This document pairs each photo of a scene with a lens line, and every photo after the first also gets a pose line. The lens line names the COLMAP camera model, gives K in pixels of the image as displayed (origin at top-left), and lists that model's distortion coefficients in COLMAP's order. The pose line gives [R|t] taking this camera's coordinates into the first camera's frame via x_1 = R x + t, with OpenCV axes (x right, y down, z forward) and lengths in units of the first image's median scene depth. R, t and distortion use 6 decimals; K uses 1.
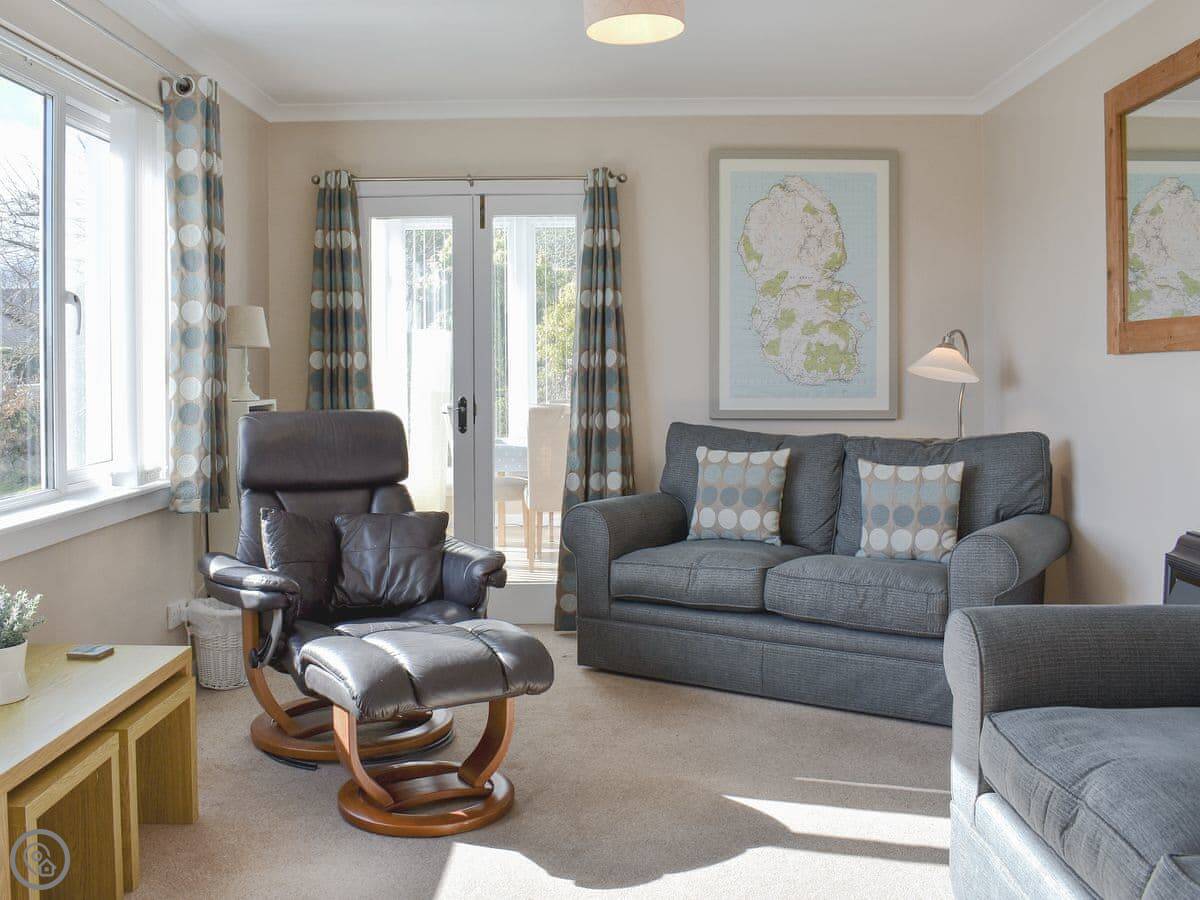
lens RADIAL K [[1089.2, 0, 597.1], [0, 1089.2, 445.6], [0, 0, 1]] dist [-0.087745, 0.000000]
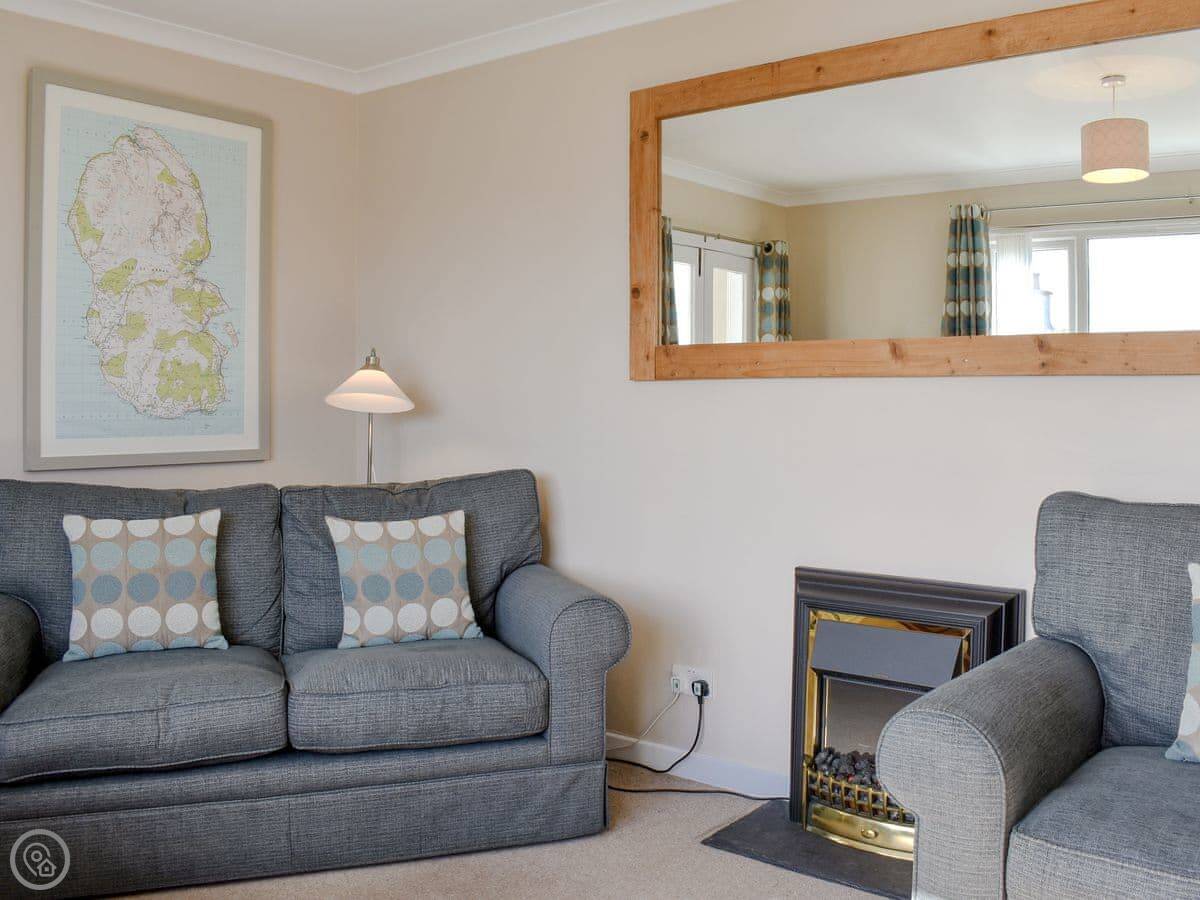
lens RADIAL K [[1089.2, 0, 600.2], [0, 1089.2, 451.4], [0, 0, 1]] dist [-0.087745, 0.000000]
pose [[0.611678, -0.034177, 0.790368, -0.221183], [0.050783, 0.998702, 0.003884, -0.024610], [-0.789475, 0.037762, 0.612620, 0.373556]]
